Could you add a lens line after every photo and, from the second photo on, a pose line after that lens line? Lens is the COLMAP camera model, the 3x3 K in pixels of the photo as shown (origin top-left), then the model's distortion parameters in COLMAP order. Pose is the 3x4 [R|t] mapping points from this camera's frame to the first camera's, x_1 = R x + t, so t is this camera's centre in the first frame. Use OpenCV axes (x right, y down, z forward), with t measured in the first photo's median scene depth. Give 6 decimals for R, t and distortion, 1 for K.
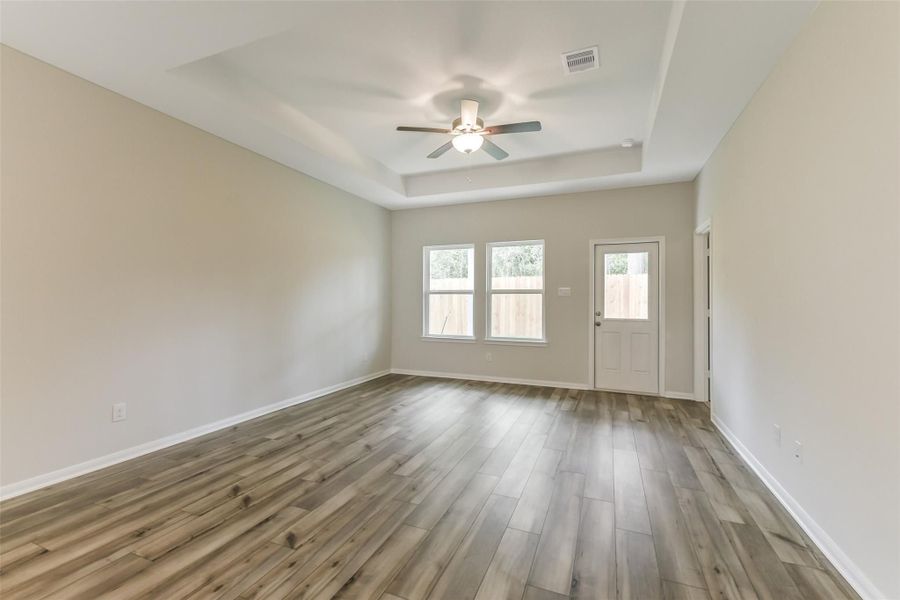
lens RADIAL K [[382.1, 0, 454.7], [0, 382.1, 299.2], [0, 0, 1]] dist [0.003439, -0.000053]
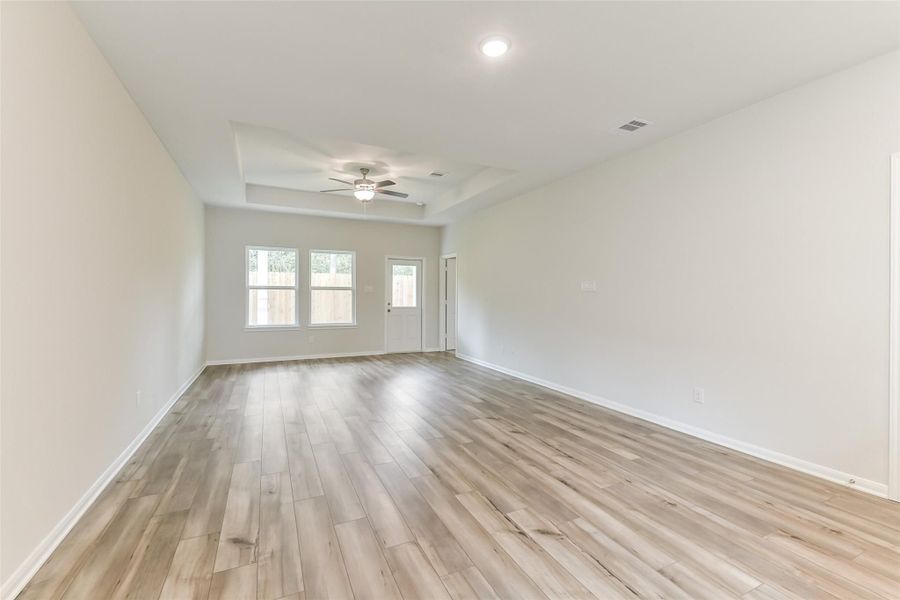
lens RADIAL K [[382.1, 0, 454.7], [0, 382.1, 299.2], [0, 0, 1]] dist [0.003439, -0.000053]
pose [[0.676623, -0.004895, 0.736313, -0.521708], [-0.002493, 0.999957, 0.008940, 0.004684], [-0.736325, -0.007885, 0.676582, -0.203652]]
